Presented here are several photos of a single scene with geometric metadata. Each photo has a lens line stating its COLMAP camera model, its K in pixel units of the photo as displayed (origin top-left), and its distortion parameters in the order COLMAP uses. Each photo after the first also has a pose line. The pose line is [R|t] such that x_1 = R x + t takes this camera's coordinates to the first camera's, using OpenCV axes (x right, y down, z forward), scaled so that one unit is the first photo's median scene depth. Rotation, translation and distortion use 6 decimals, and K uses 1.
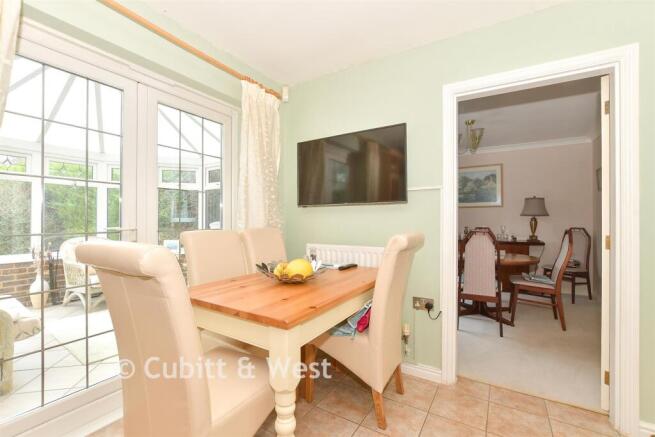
lens RADIAL K [[286.9, 0, 328.6], [0, 286.9, 218.8], [0, 0, 1]] dist [-0.012832, 0.001983]
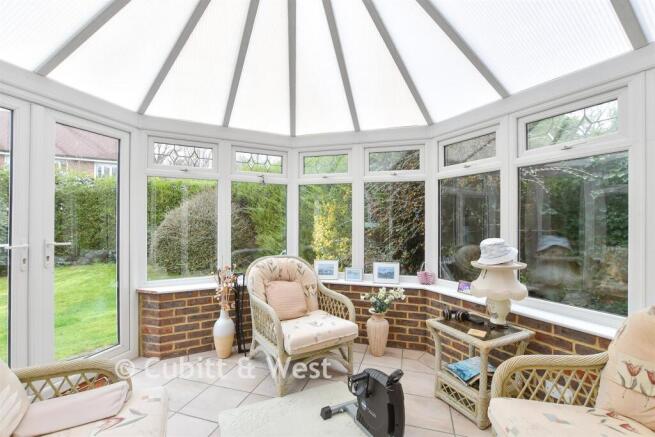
lens RADIAL K [[286.9, 0, 327.3], [0, 286.9, 218.2], [0, 0, 1]] dist [-0.012832, 0.001983]
pose [[0.870333, -0.002117, -0.492459, -0.421766], [-0.000929, 0.999982, -0.005941, -0.025935], [0.492462, 0.005629, 0.870315, 0.480963]]
